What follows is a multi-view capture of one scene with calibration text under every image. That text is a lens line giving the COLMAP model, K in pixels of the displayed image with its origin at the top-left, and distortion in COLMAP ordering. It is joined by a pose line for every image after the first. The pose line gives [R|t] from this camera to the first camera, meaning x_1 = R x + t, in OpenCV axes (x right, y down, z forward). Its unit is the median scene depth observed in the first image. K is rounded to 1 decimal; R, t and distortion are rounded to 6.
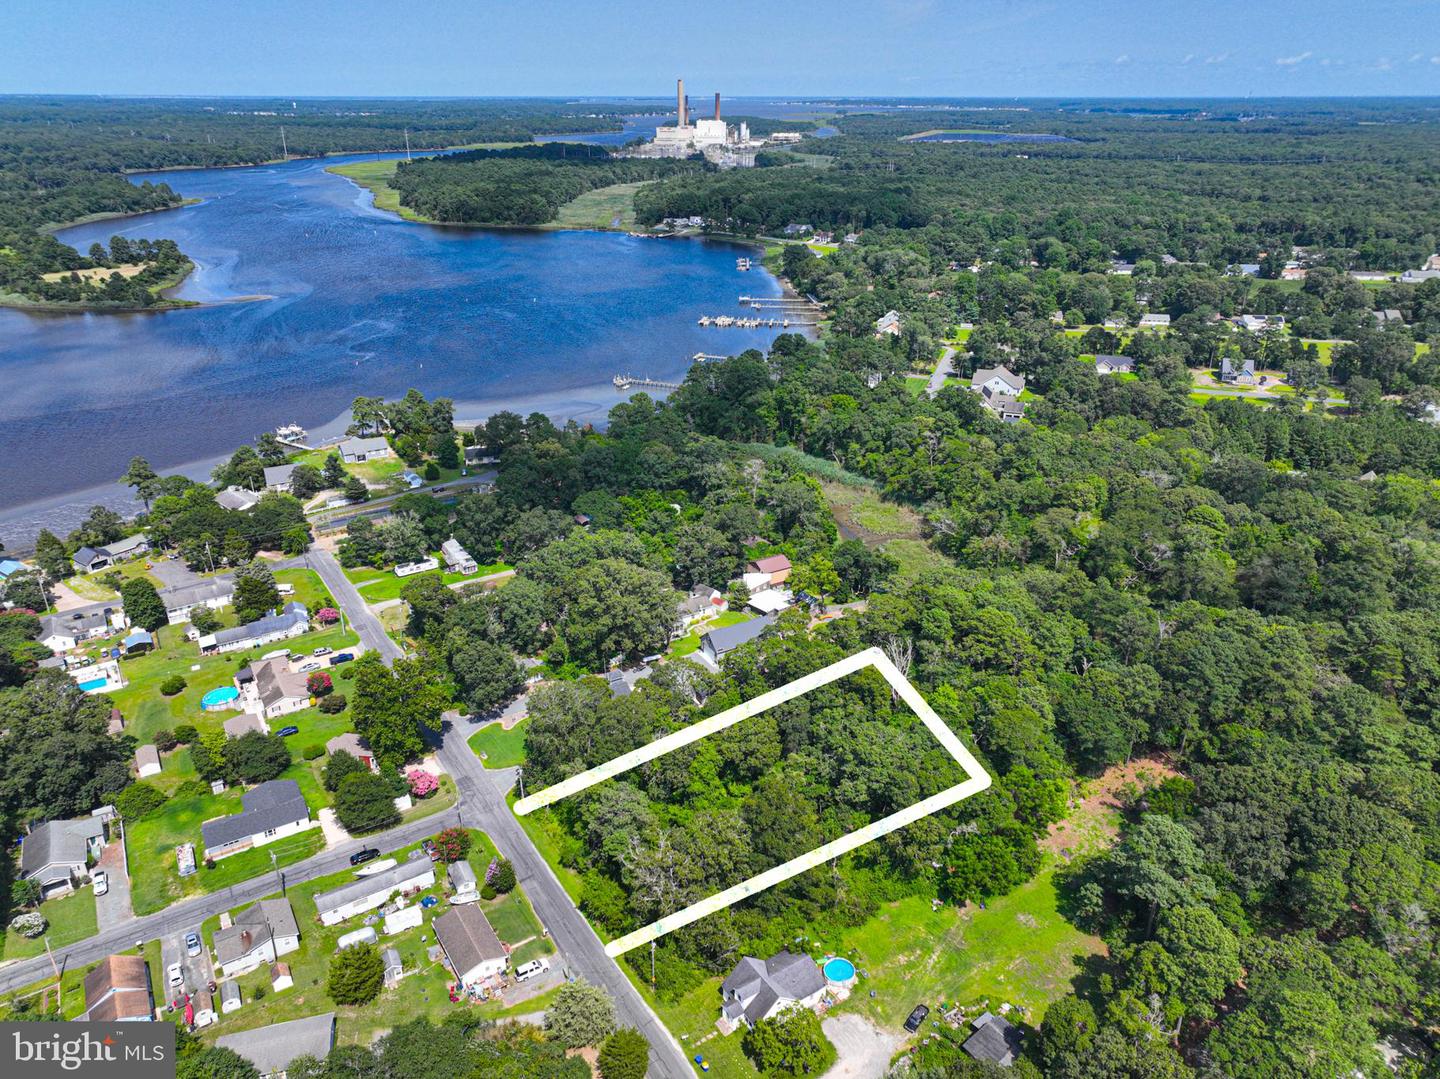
lens RADIAL K [[1013.5, 0, 725.2], [0, 1013.5, 539.0], [0, 0, 1]] dist [-0.006121, 0.026212]
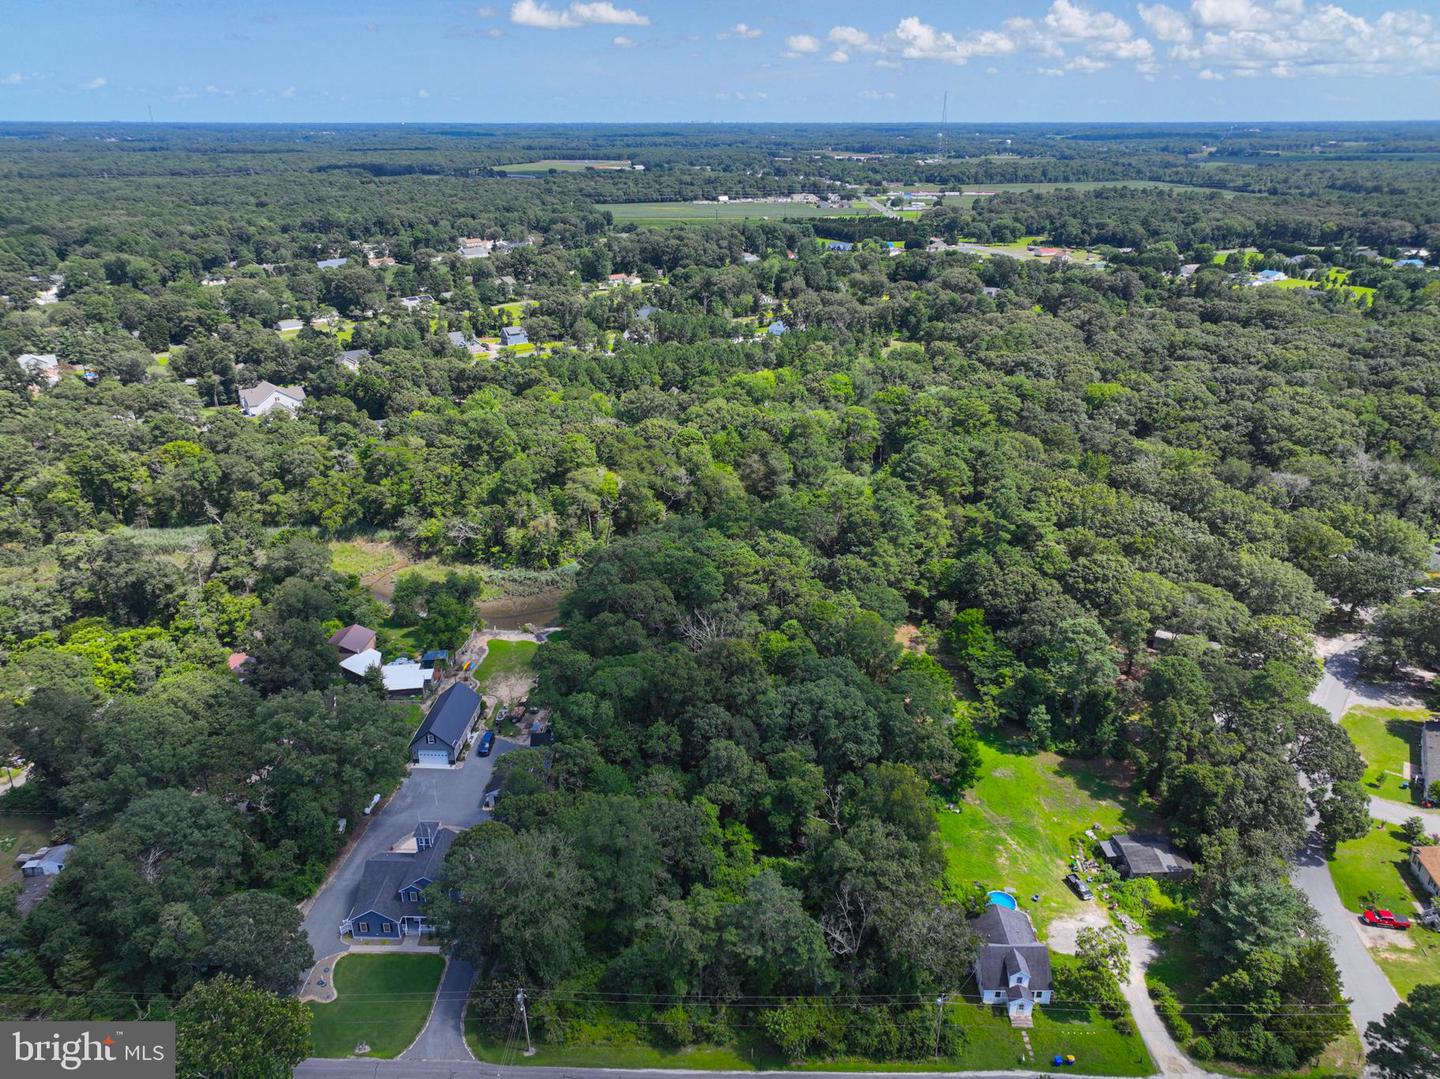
lens RADIAL K [[1020.8, 0, 725.7], [0, 1020.8, 541.1], [0, 0, 1]] dist [-0.003152, 0.018187]
pose [[0.561778, -0.318066, 0.763701, -0.317171], [0.334476, 0.931649, 0.141973, -0.052660], [-0.756658, 0.175683, 0.629765, 0.262695]]
